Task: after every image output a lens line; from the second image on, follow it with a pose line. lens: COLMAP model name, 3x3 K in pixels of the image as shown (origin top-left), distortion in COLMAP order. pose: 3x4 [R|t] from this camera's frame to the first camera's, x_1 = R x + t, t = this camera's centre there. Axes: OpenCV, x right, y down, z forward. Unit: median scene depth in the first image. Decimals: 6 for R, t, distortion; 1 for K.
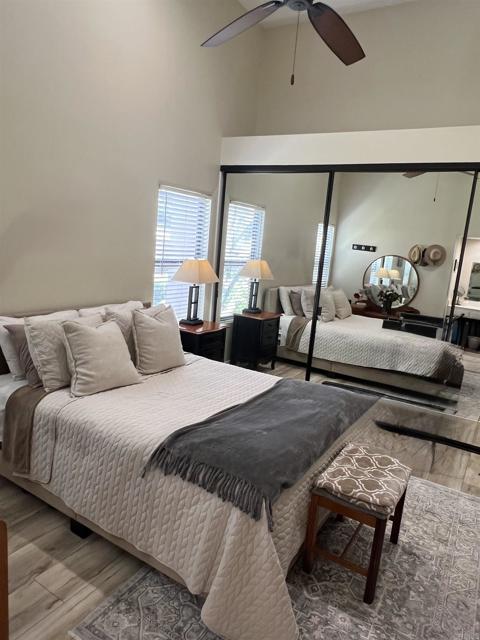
lens RADIAL K [[431.9, 0, 241.3], [0, 431.9, 320.2], [0, 0, 1]] dist [0.008337, -0.002529]
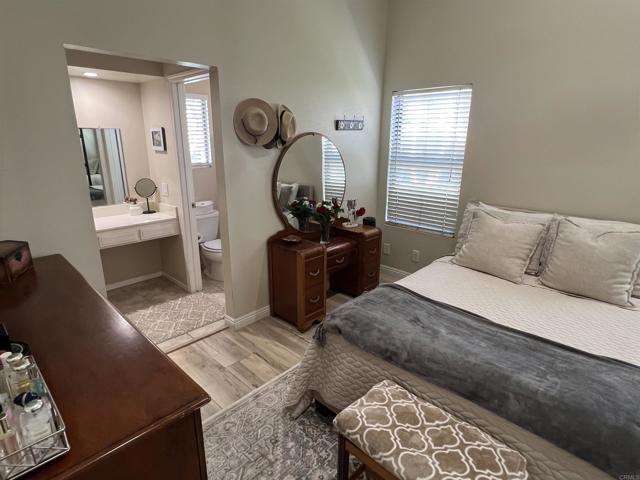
lens RADIAL K [[348.0, 0, 320.0], [0, 348.0, 238.1], [0, 0, 1]] dist [-0.003428, -0.000240]
pose [[-0.198725, 0.187145, -0.962021, 0.704699], [-0.200107, 0.953172, 0.226760, -0.059010], [0.959409, 0.237570, -0.151970, 0.705704]]
